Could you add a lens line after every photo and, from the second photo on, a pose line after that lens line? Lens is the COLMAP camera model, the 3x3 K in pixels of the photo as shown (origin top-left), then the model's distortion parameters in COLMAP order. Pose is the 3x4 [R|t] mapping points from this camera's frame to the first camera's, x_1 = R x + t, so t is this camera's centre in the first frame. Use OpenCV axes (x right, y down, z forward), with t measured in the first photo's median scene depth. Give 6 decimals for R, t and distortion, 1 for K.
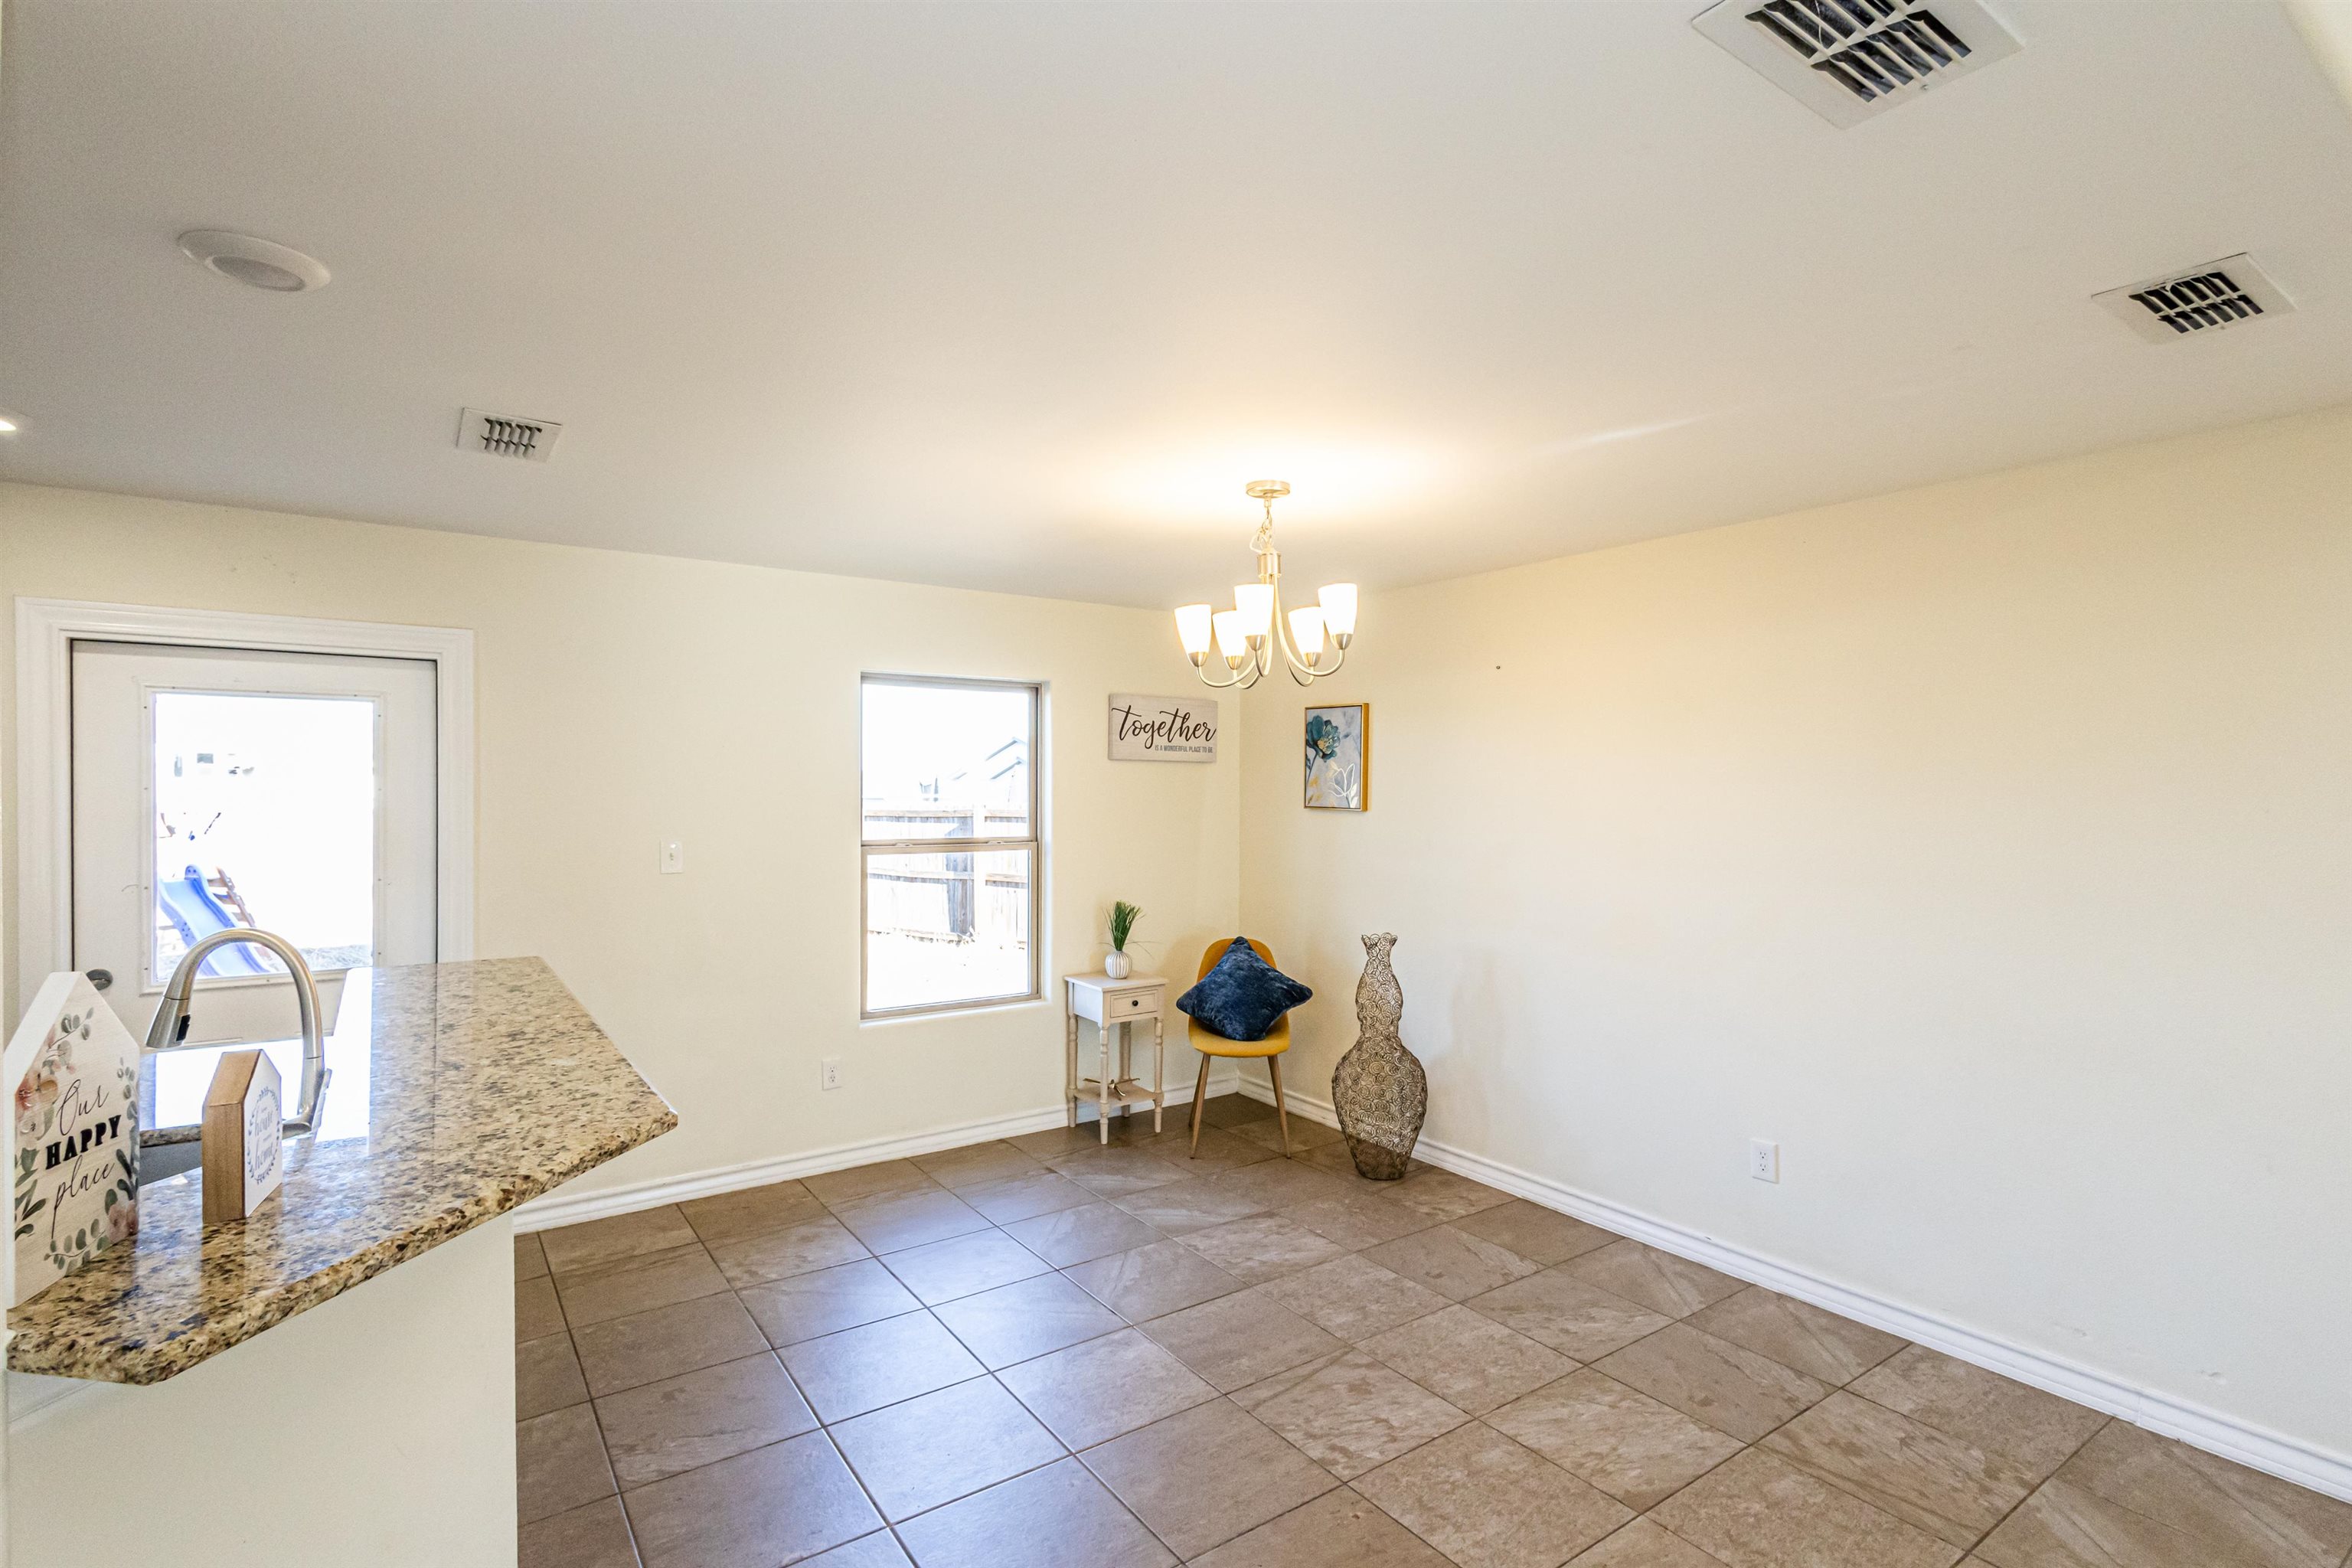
lens RADIAL K [[1083.8, 0, 1181.3], [0, 1083.8, 782.6], [0, 0, 1]] dist [0.009758, -0.000056]
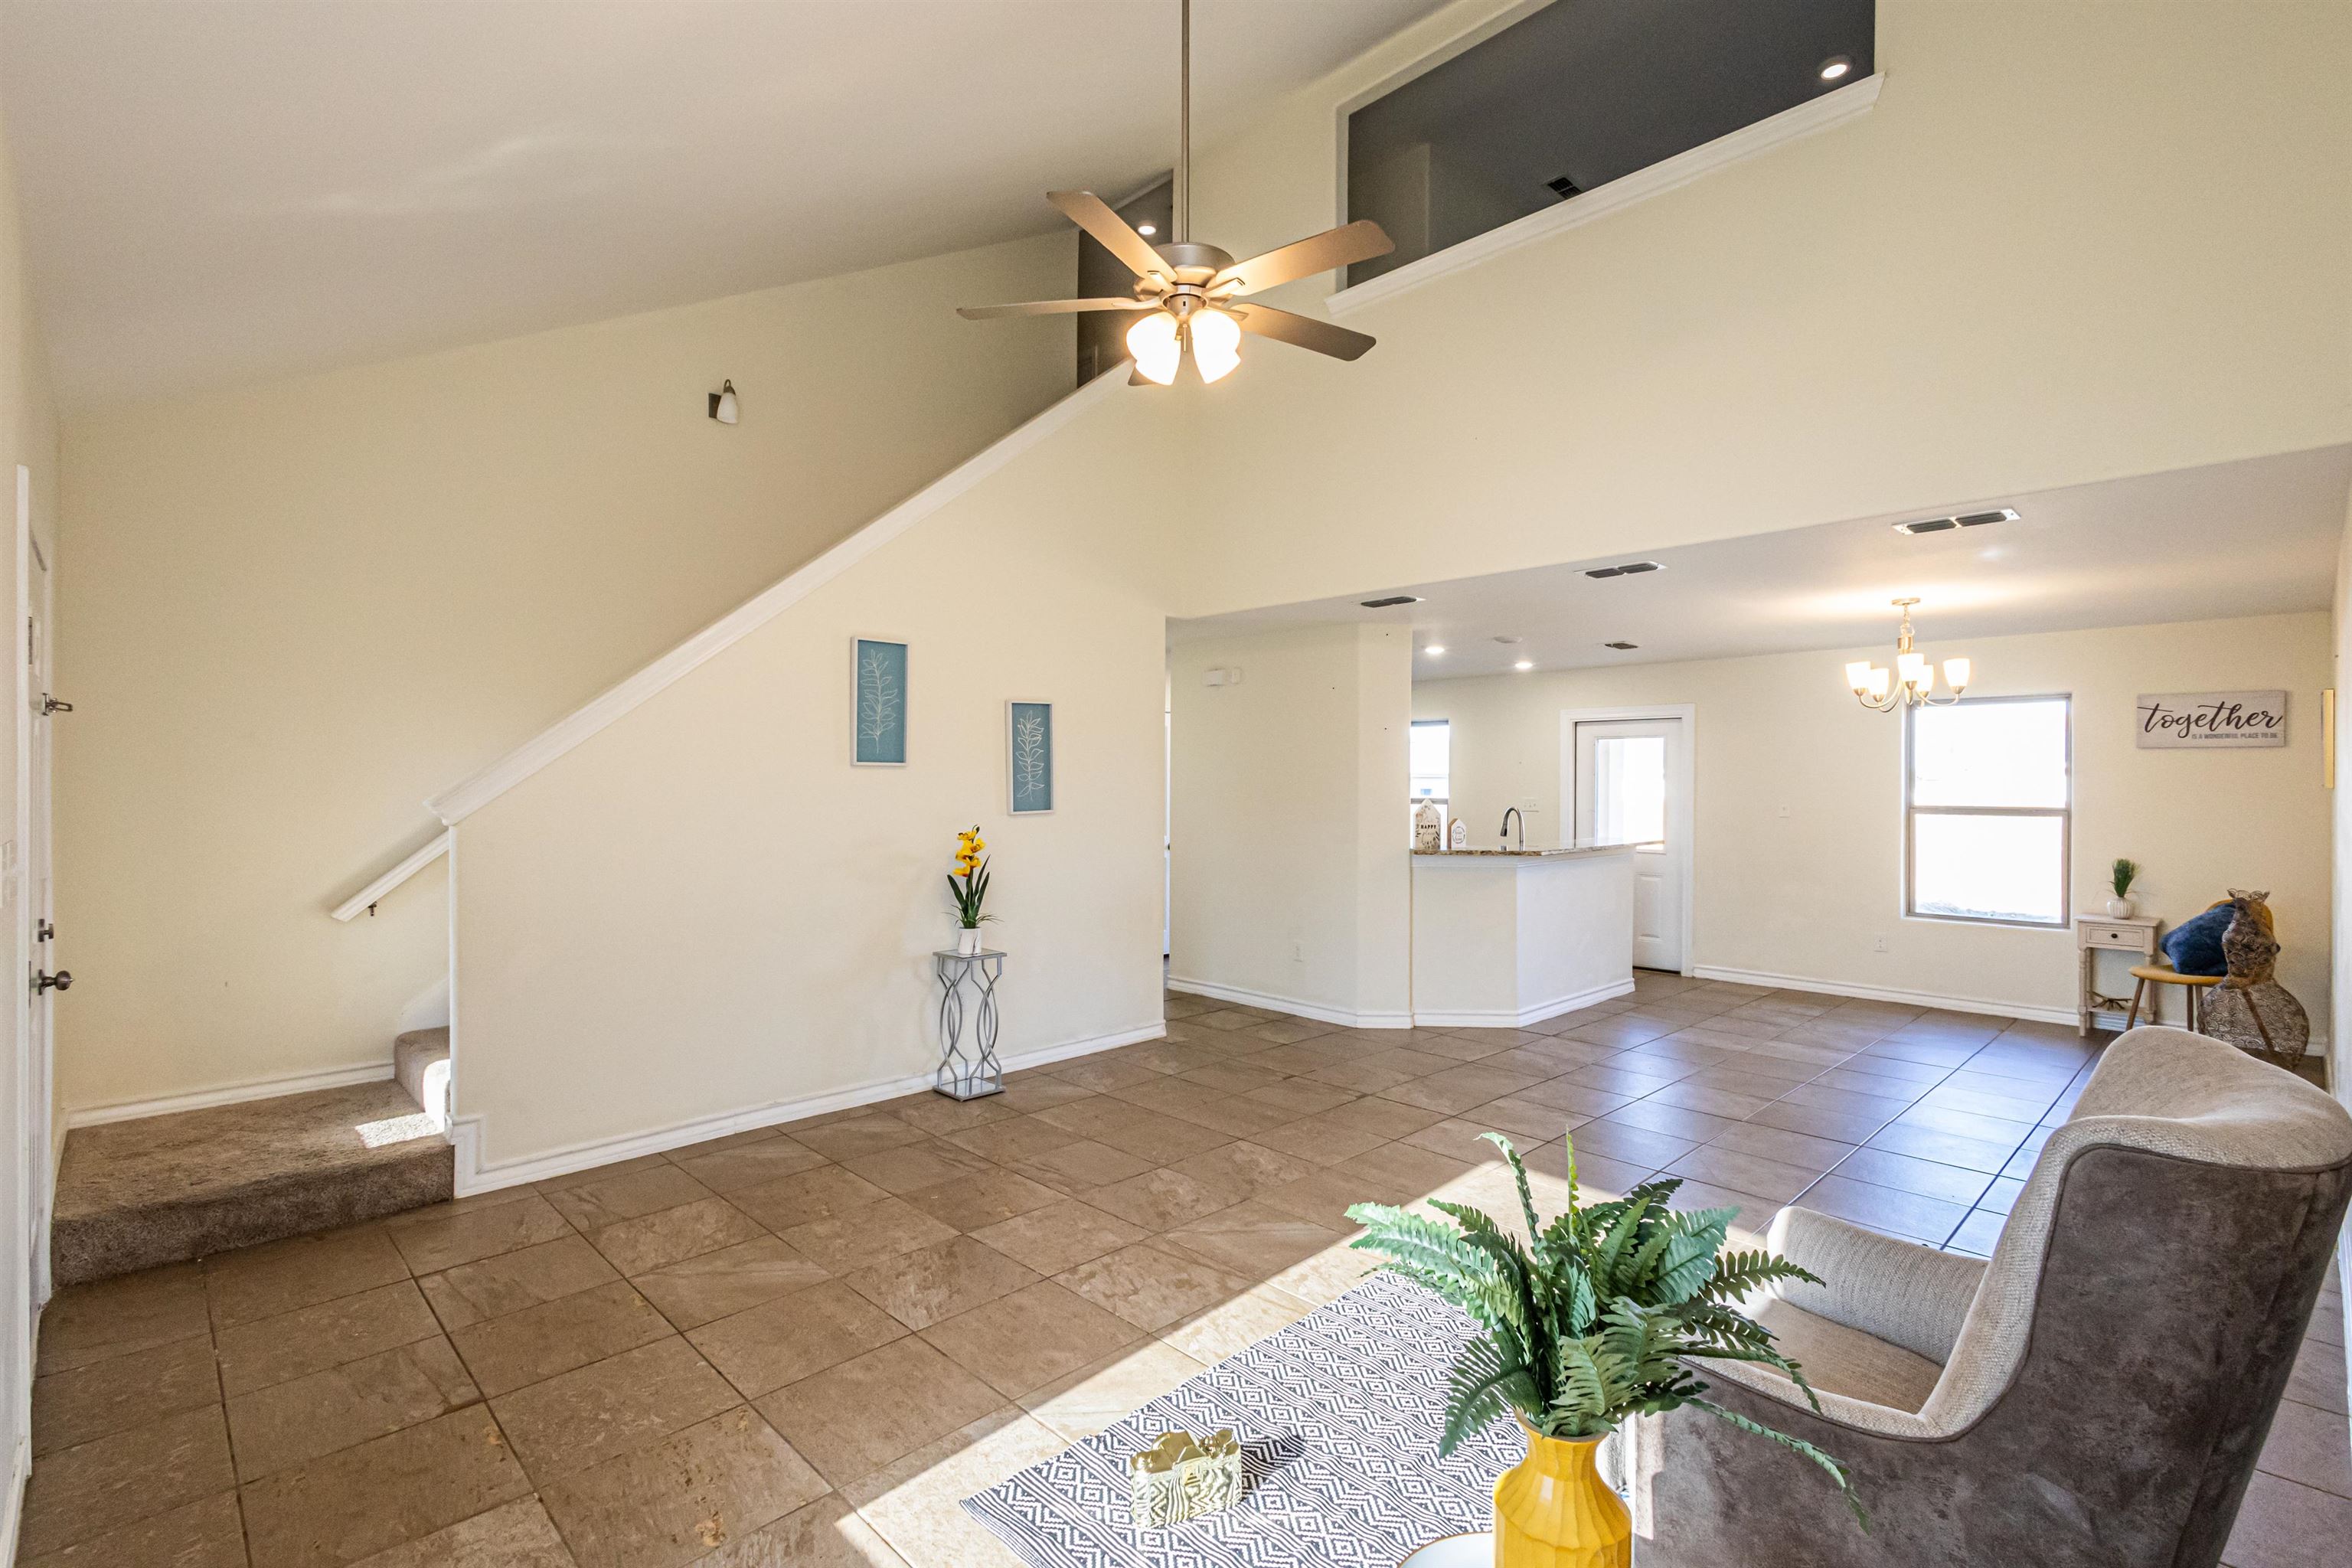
lens RADIAL K [[1083.8, 0, 1181.3], [0, 1083.8, 782.6], [0, 0, 1]] dist [0.009758, -0.000056]
pose [[0.171674, -0.006570, -0.985132, 0.985397], [-0.003823, 0.999966, -0.007336, 0.032078], [0.985146, 0.005026, 0.171643, -0.308026]]
